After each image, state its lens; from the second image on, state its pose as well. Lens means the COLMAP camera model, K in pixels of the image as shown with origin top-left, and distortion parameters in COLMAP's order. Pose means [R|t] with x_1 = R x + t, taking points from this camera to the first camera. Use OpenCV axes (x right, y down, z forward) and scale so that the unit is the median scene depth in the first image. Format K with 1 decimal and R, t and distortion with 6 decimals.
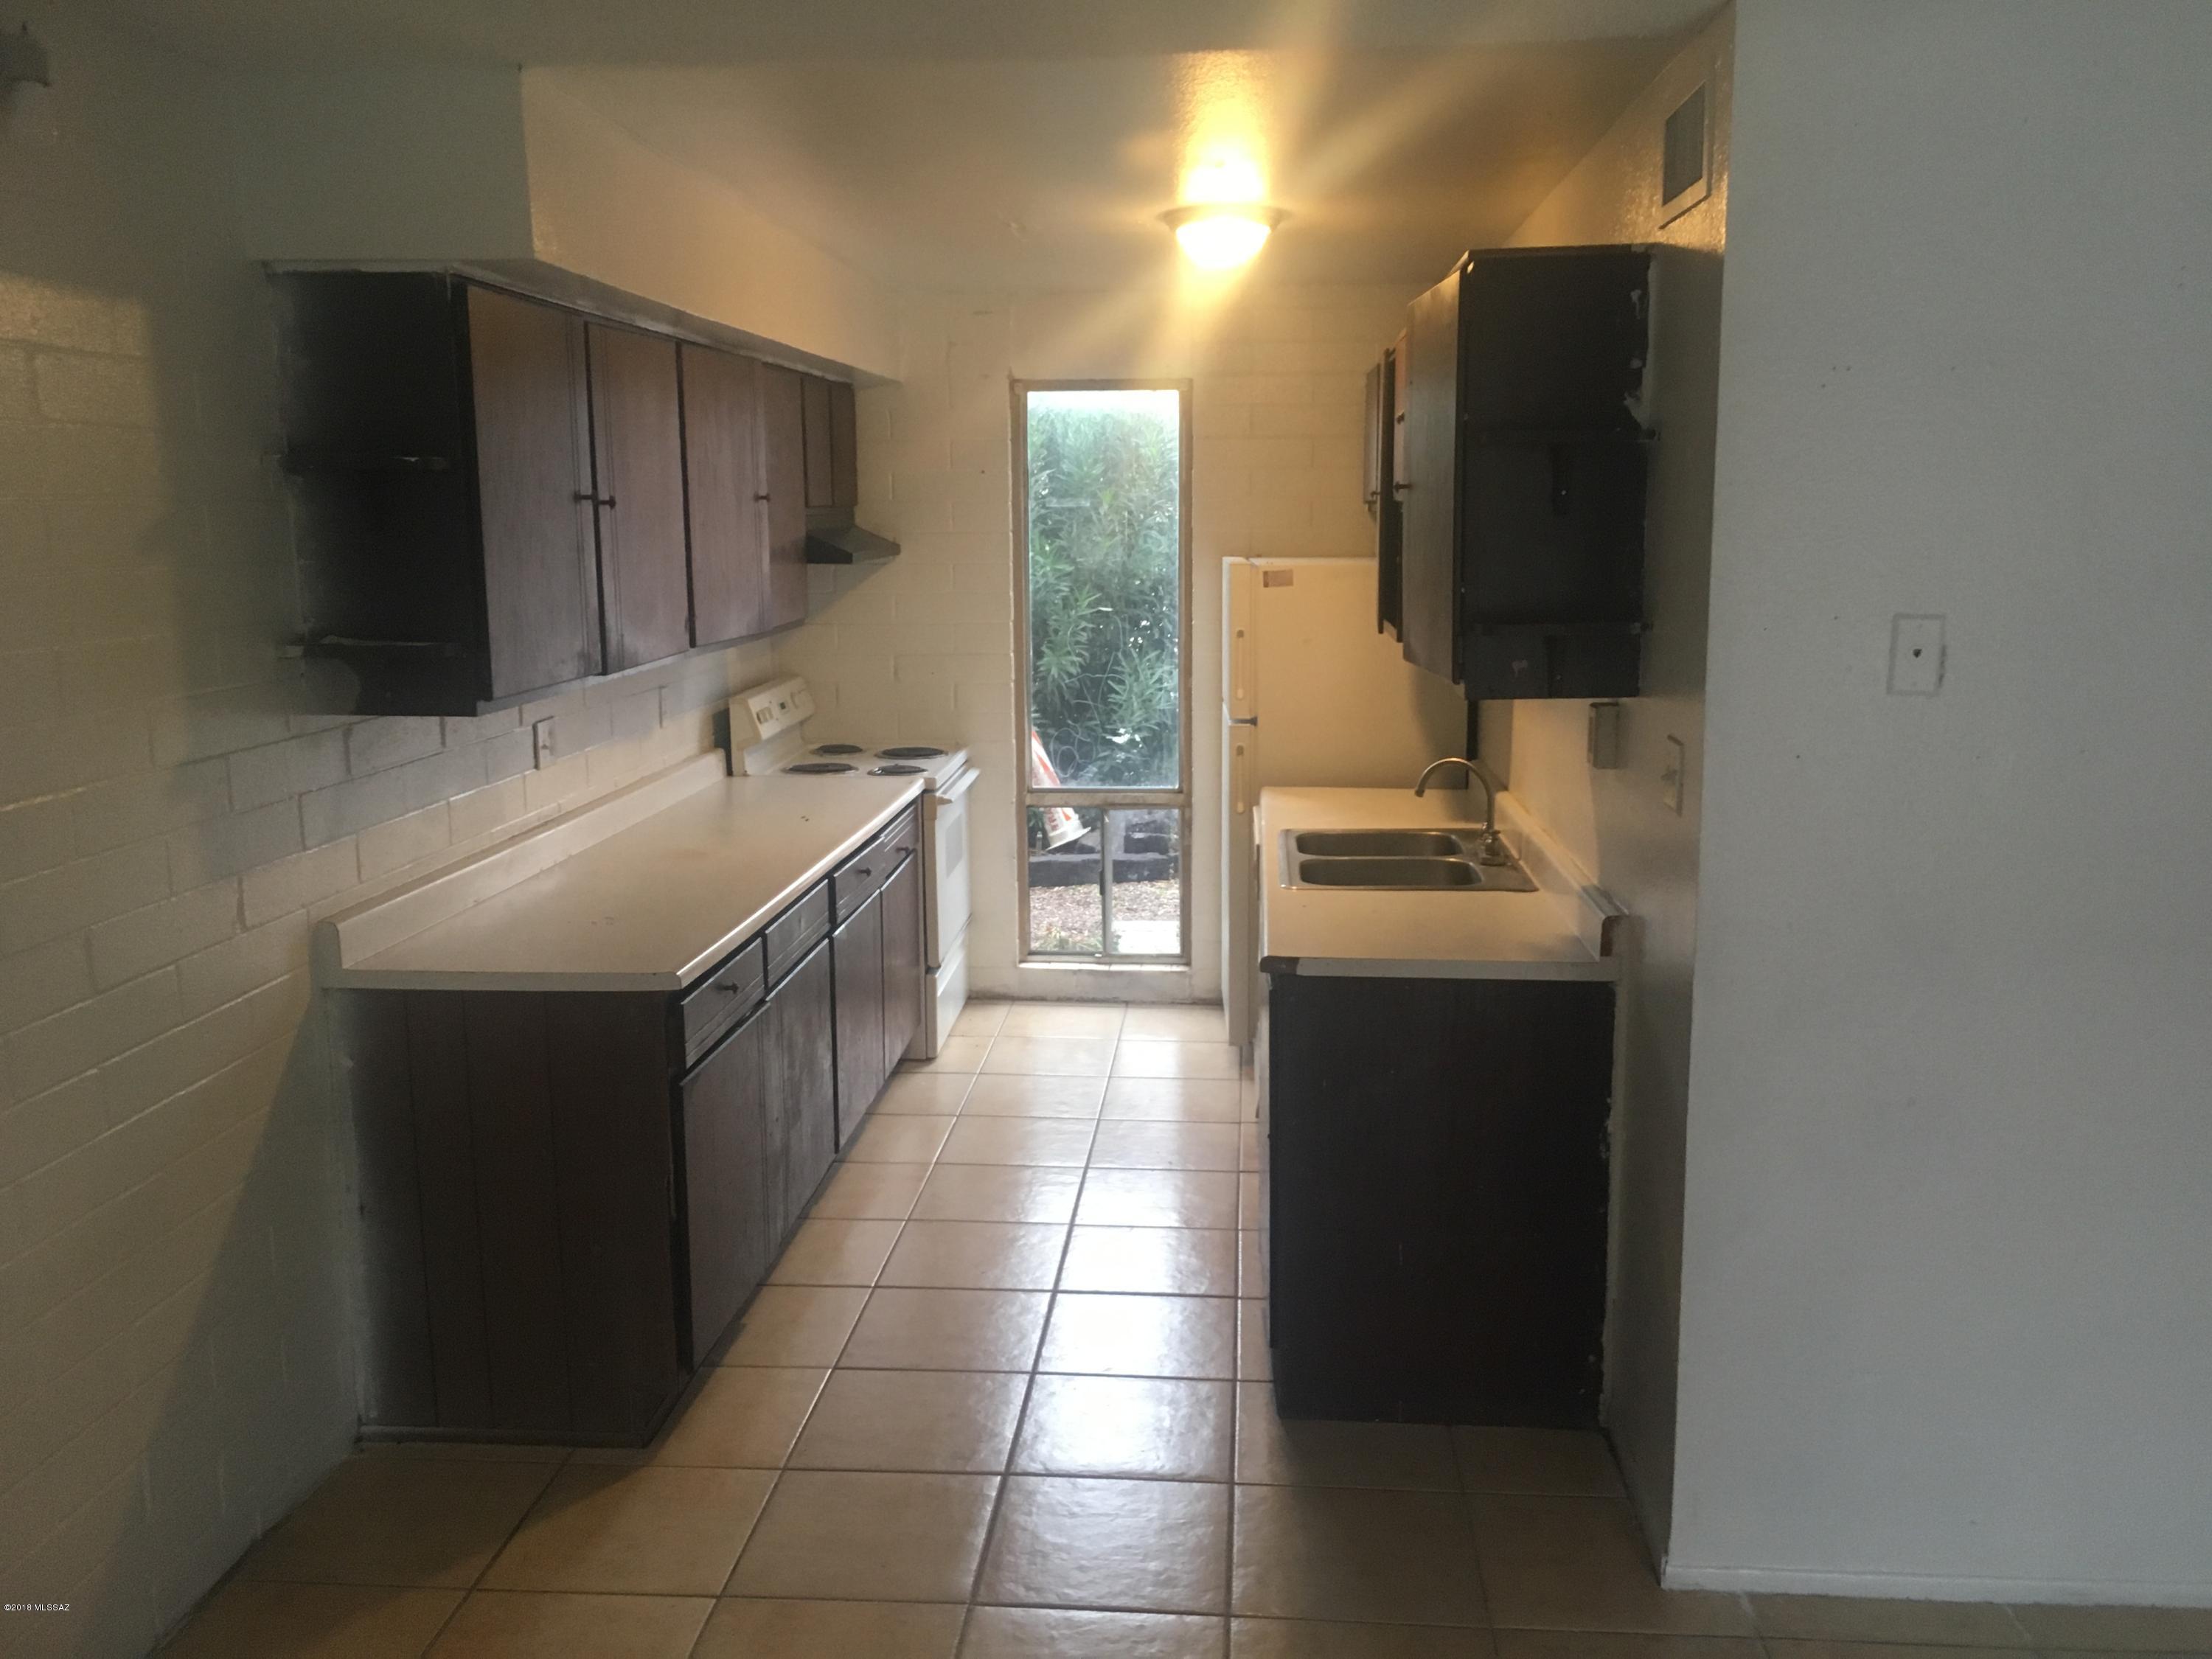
lens RADIAL K [[1887.0, 0, 1106.0], [0, 1887.0, 829.5], [0, 0, 1]] dist [0.097676, -0.129078]
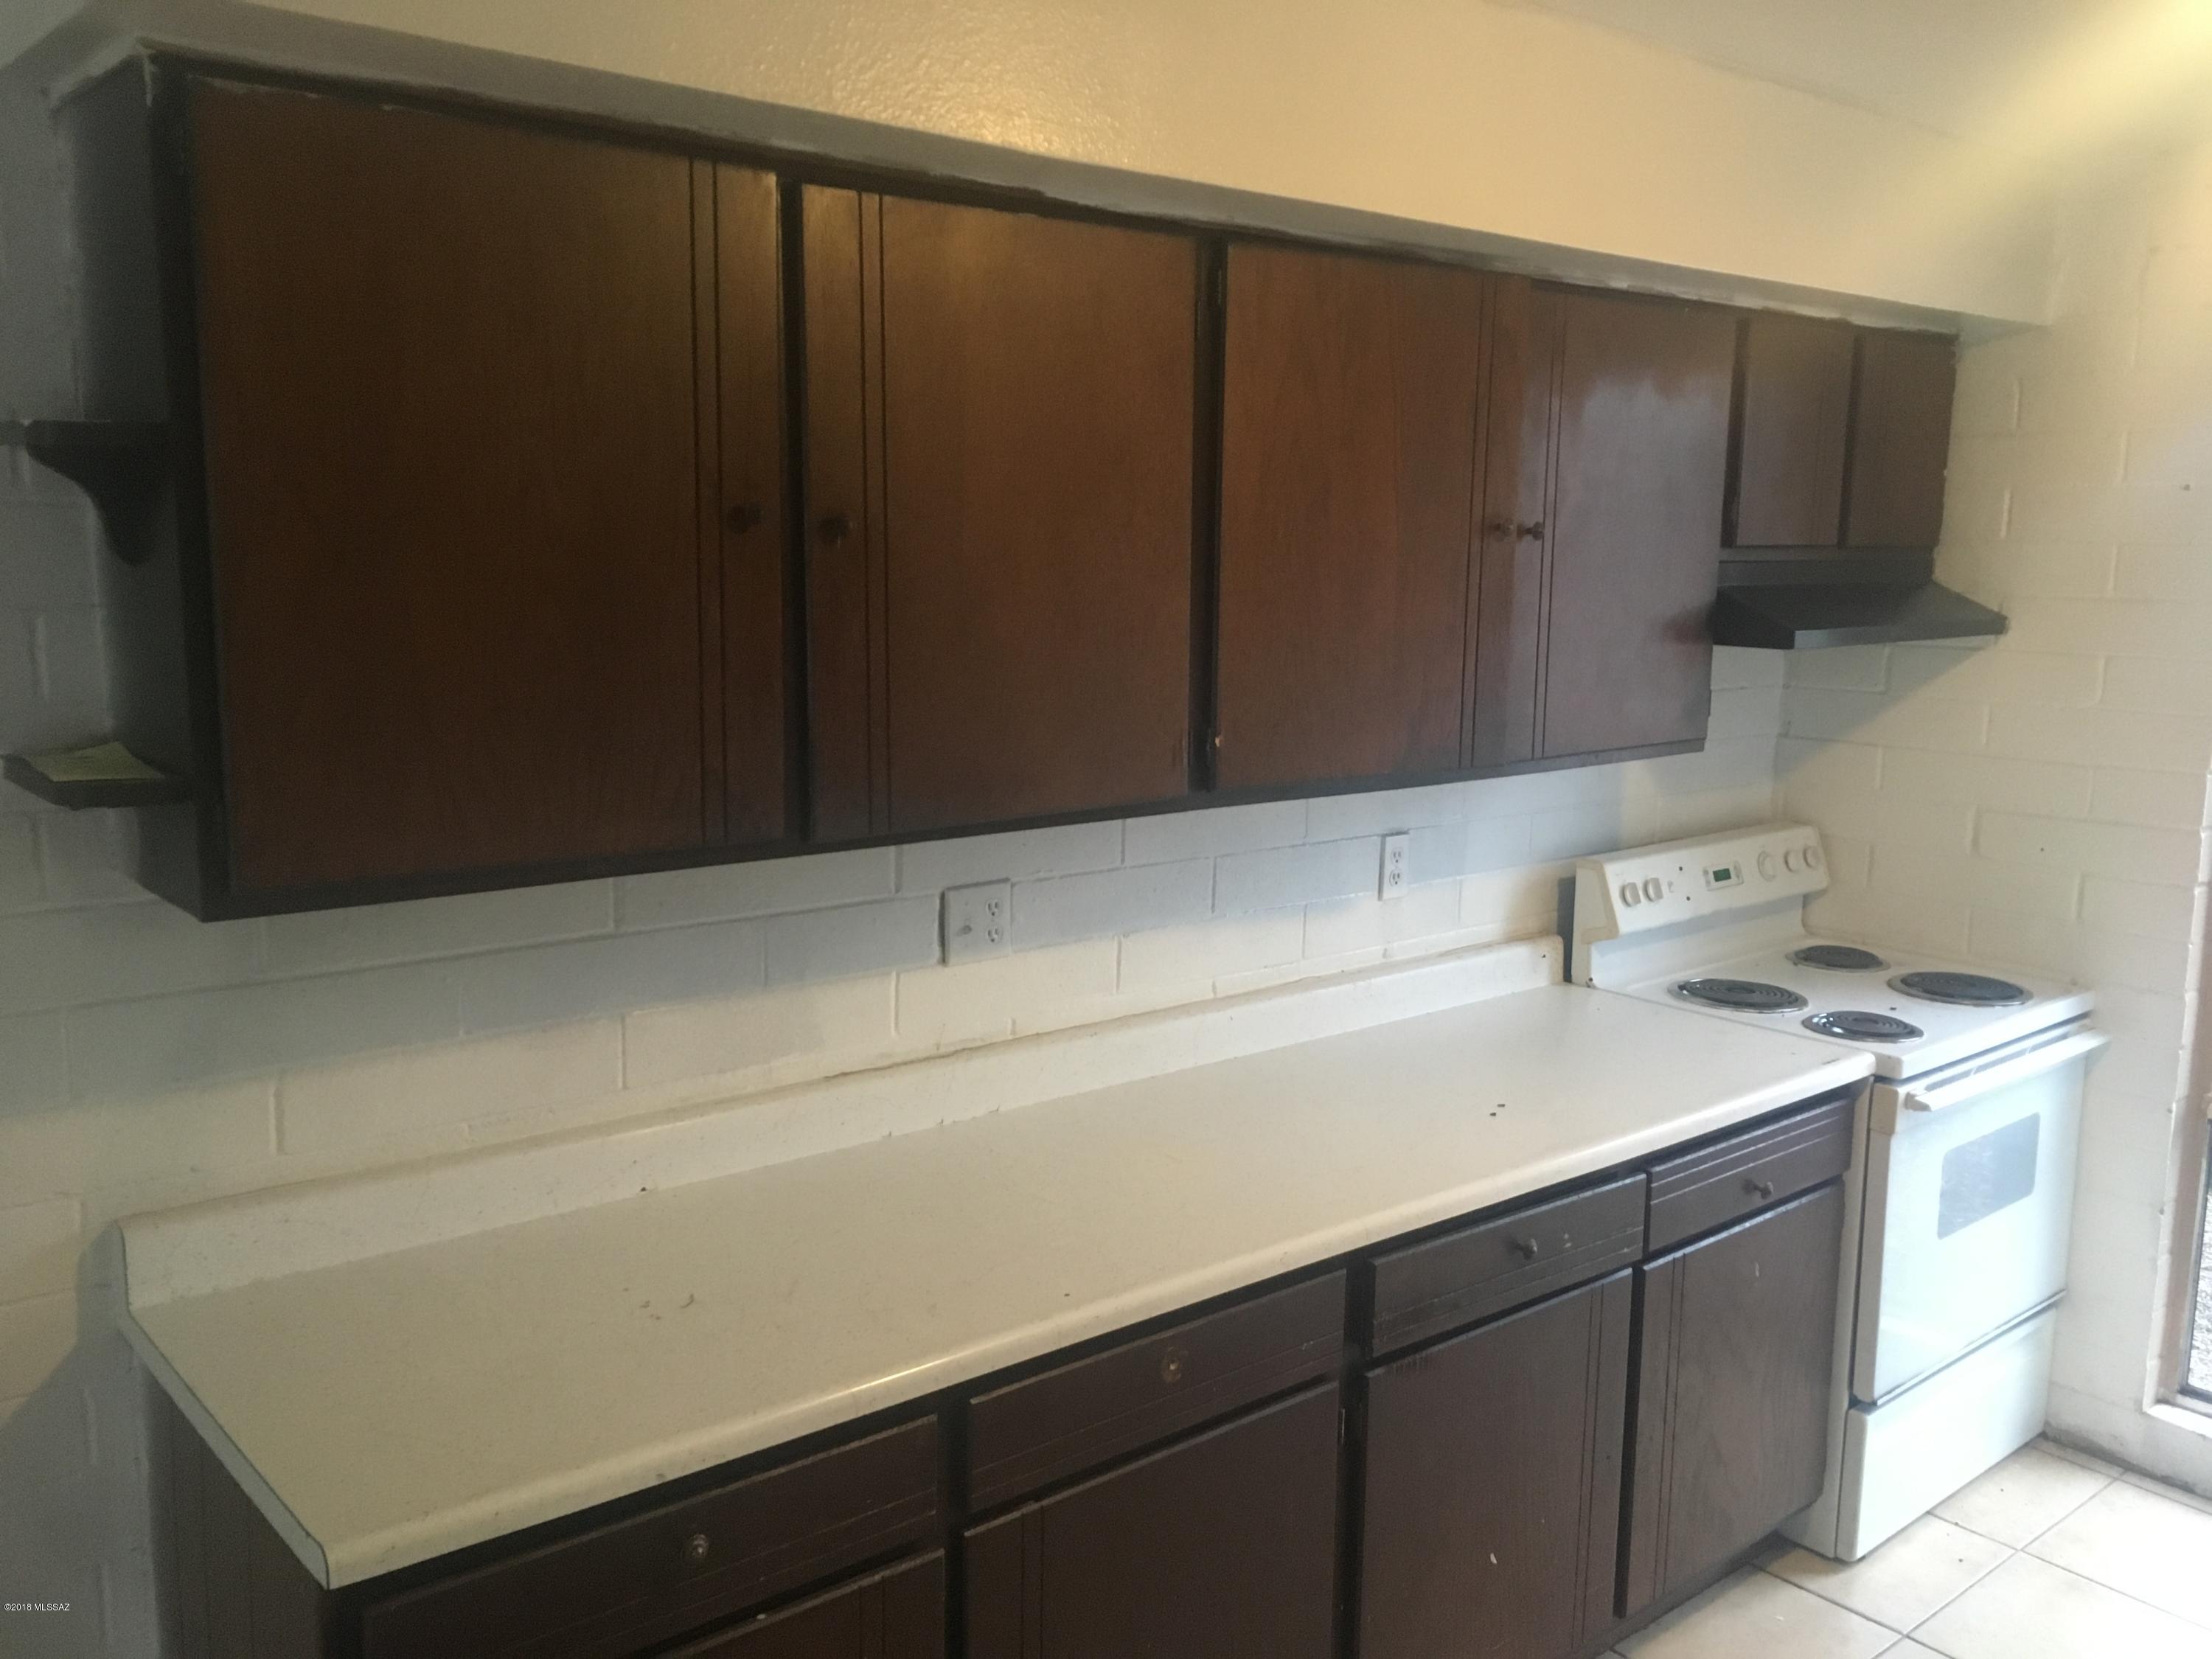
lens RADIAL K [[1871.5, 0, 1111.3], [0, 1871.5, 824.5], [0, 0, 1]] dist [0.079685, -0.096570]
pose [[0.709192, 0.125257, -0.693800, 0.118926], [-0.139516, 0.989564, 0.036043, -0.084774], [0.691074, 0.071235, 0.719266, 0.482917]]
